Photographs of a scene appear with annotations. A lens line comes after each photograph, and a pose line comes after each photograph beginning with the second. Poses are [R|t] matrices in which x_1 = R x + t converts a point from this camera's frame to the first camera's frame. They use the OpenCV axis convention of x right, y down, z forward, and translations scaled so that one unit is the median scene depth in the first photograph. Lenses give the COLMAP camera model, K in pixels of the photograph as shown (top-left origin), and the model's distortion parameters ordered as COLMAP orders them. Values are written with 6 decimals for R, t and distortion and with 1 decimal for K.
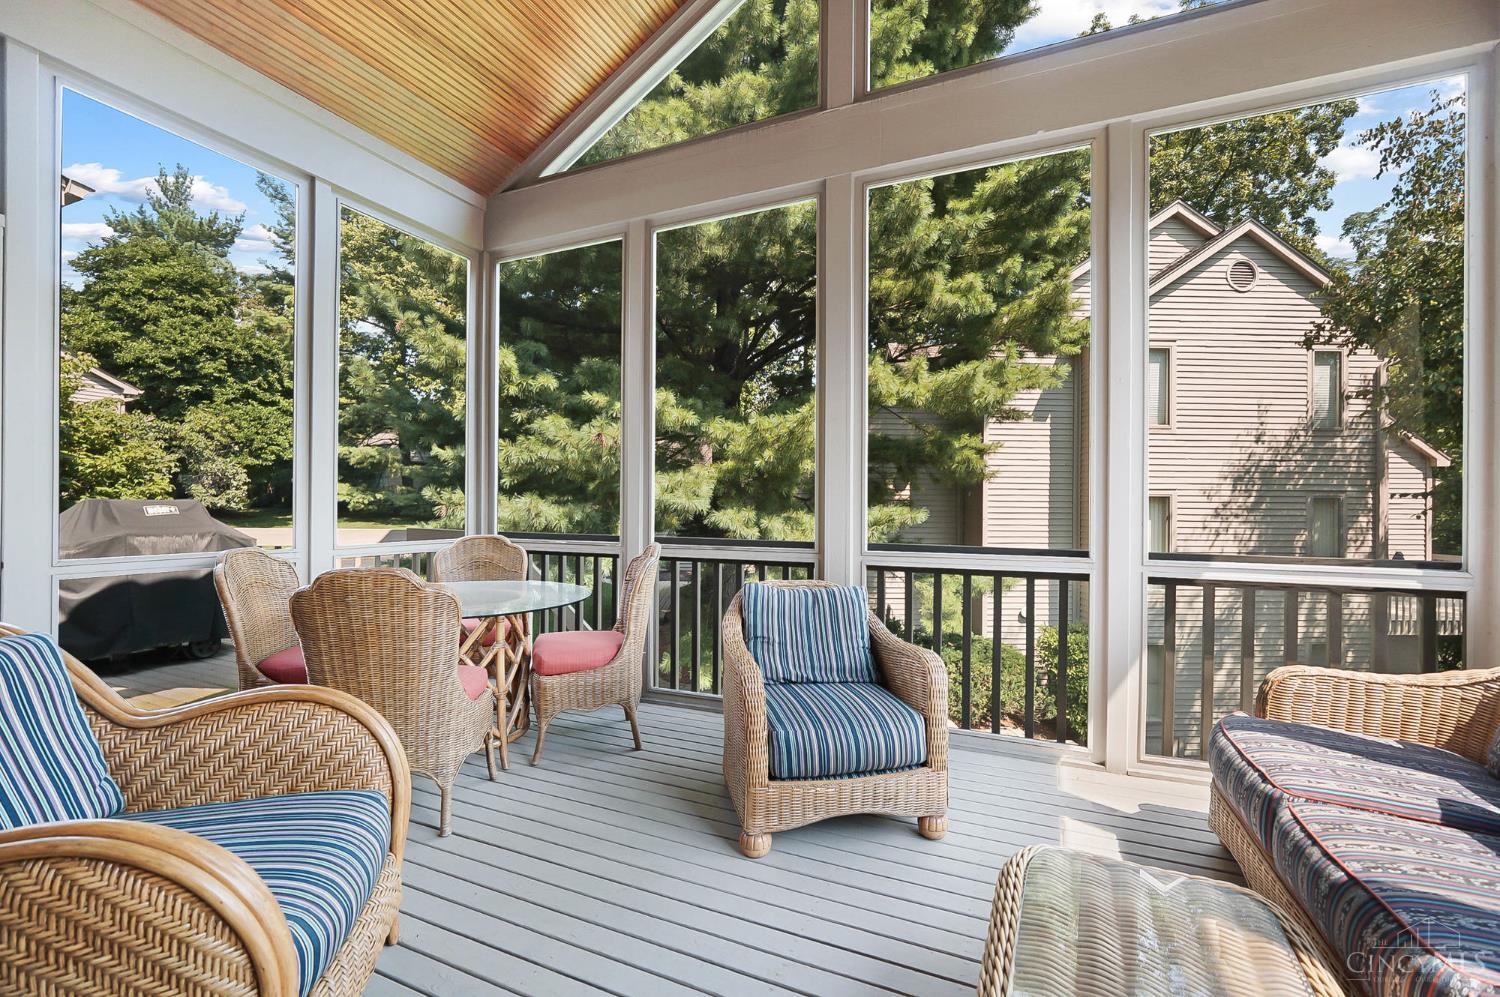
lens RADIAL K [[642.9, 0, 752.6], [0, 642.9, 501.0], [0, 0, 1]] dist [-0.002148, 0.000051]
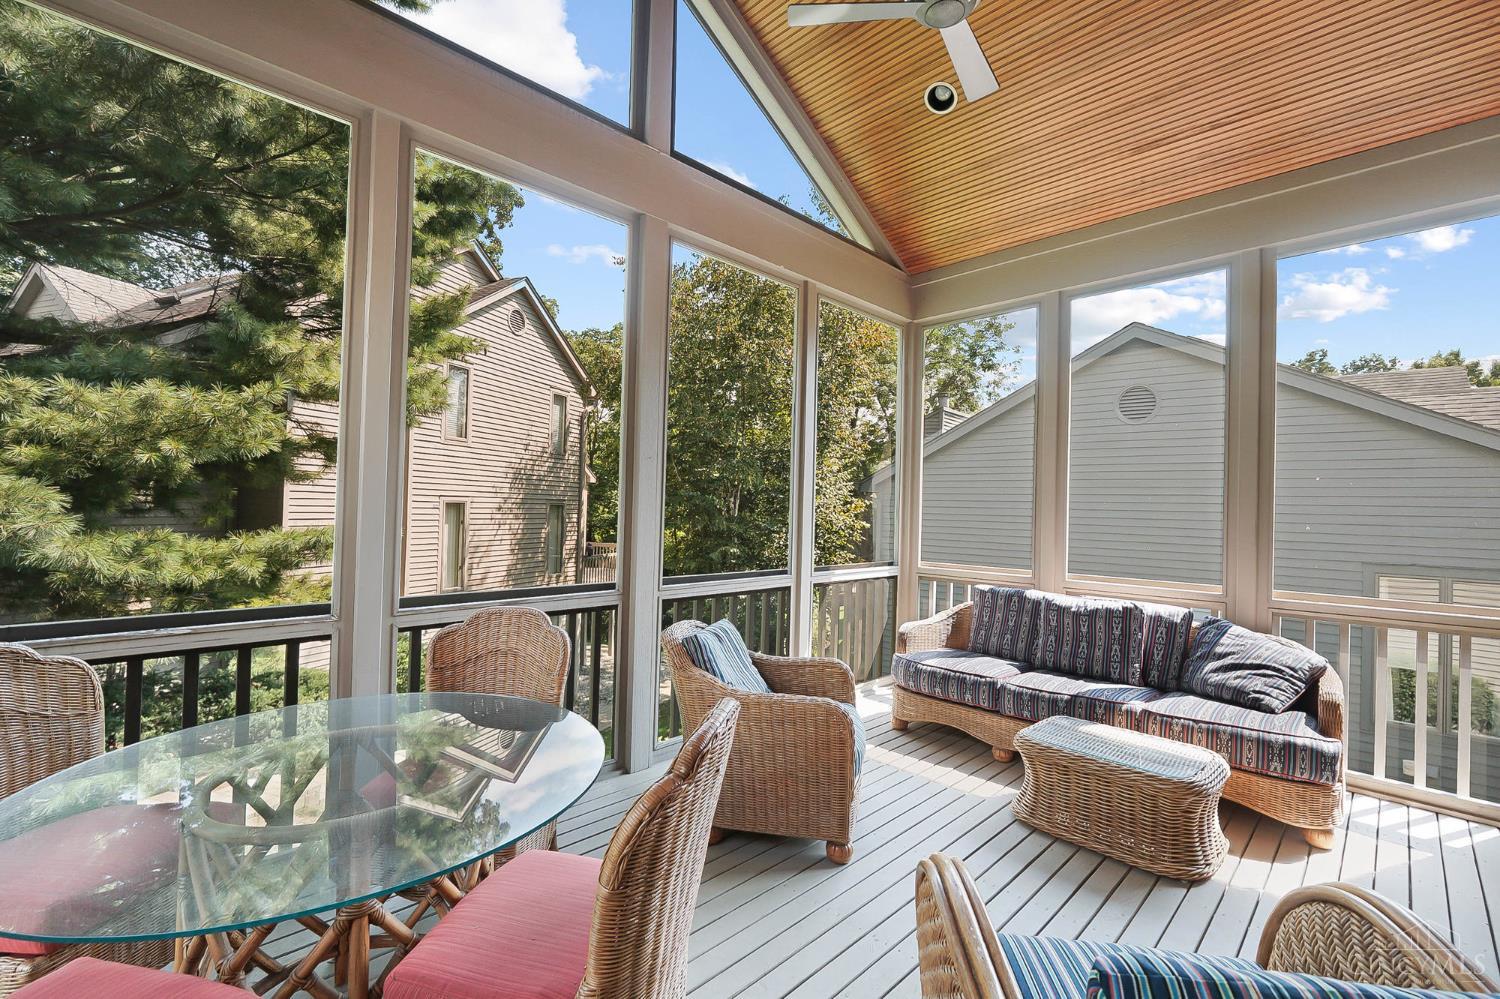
lens RADIAL K [[642.9, 0, 750.4], [0, 642.9, 497.6], [0, 0, 1]] dist [-0.002148, 0.000051]
pose [[0.362015, 0.015074, 0.932051, -0.210600], [-0.021763, 0.999733, -0.007715, -0.017205], [-0.931918, -0.017491, 0.362246, 0.138500]]
